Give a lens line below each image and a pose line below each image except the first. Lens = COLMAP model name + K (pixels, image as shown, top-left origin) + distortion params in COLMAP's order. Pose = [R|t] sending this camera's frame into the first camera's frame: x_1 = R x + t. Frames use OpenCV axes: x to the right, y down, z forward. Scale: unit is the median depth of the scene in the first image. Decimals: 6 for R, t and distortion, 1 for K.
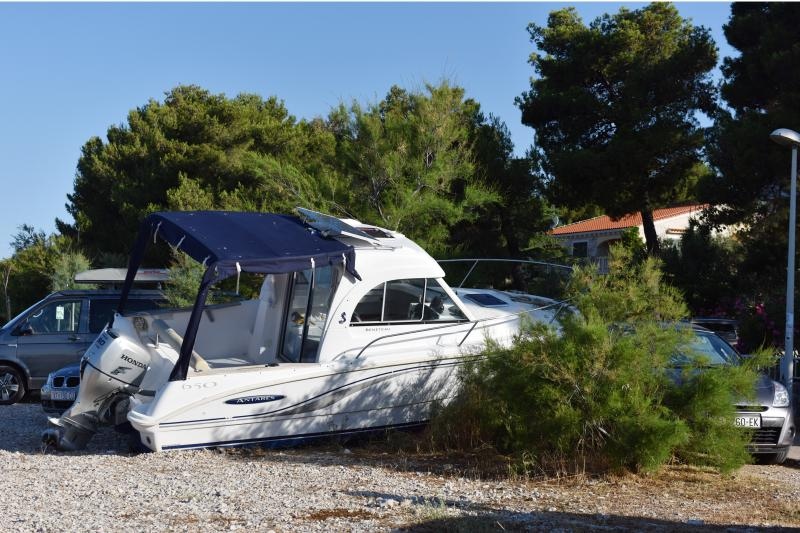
lens RADIAL K [[1262.2, 0, 373.0], [0, 1262.2, 294.3], [0, 0, 1]] dist [0.160707, -0.171509]
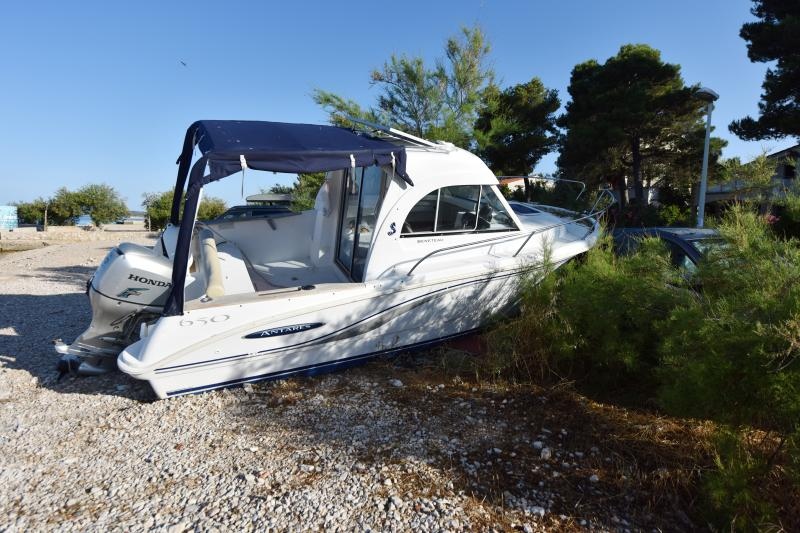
lens RADIAL K [[410.7, 0, 401.2], [0, 410.7, 253.1], [0, 0, 1]] dist [-0.004178, -0.001581]
pose [[0.999863, -0.002463, -0.016397, -0.012976], [0.004167, 0.994493, 0.104720, 0.005559], [0.016049, -0.104774, 0.994367, 0.708657]]
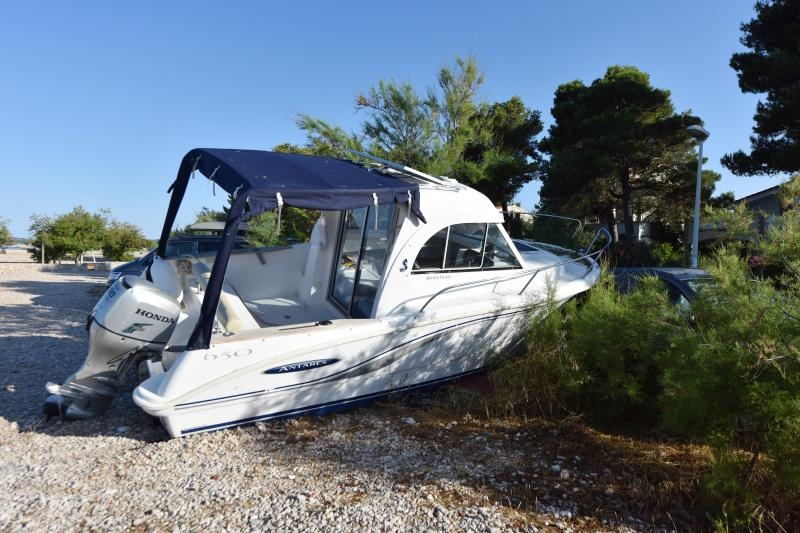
lens RADIAL K [[498.9, 0, 400.0], [0, 498.9, 266.5], [0, 0, 1]] dist [0.000171, 0.002172]
pose [[0.996768, 0.010058, 0.079703, -0.054504], [-0.013963, 0.998721, 0.048593, 0.002615], [-0.079112, -0.049549, 0.995634, 0.648342]]
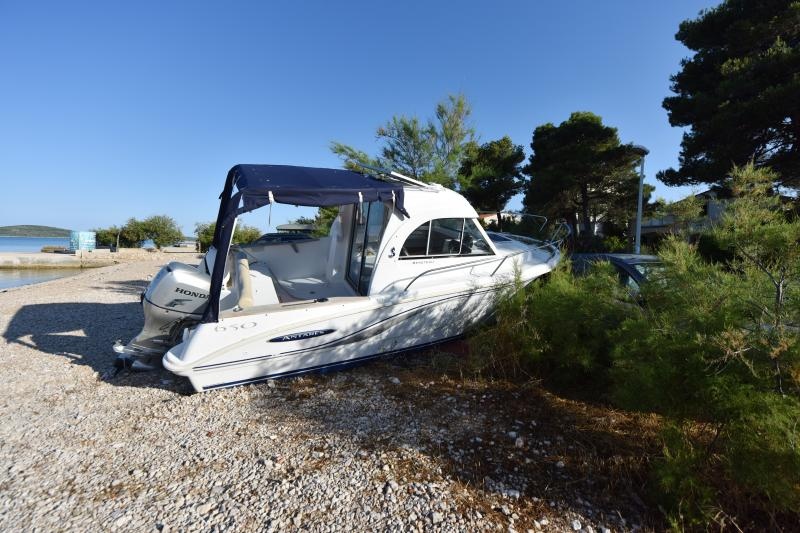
lens RADIAL K [[326.7, 0, 401.8], [0, 326.7, 256.7], [0, 0, 1]] dist [-0.015009, -0.000700]
pose [[0.999933, 0.005849, -0.009989, -0.012819], [-0.005264, 0.998326, 0.057603, 0.006057], [0.010309, -0.057546, 0.998290, 0.716004]]
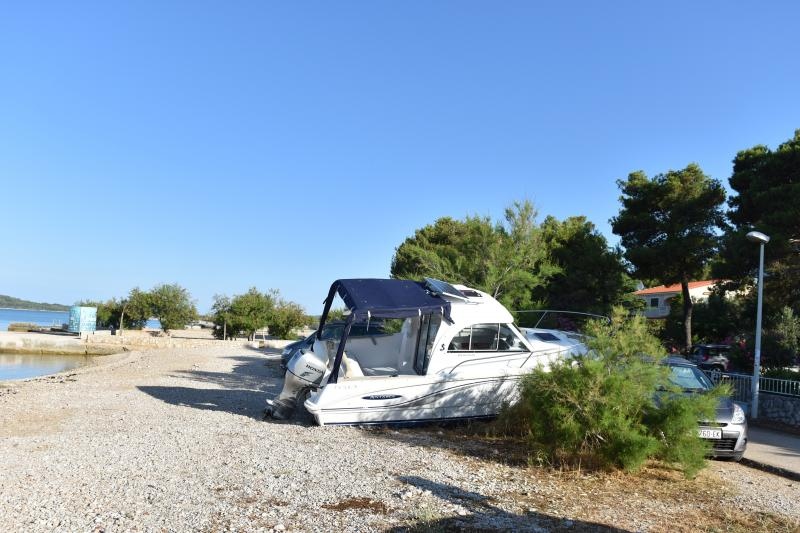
lens RADIAL K [[613.4, 0, 397.2], [0, 613.4, 309.5], [0, 0, 1]] dist [-0.040137, -0.006436]
pose [[0.969603, 0.022982, -0.243601, 0.105640], [-0.027012, 0.999548, -0.013213, -0.016614], [0.243188, 0.019392, 0.969785, 0.244018]]
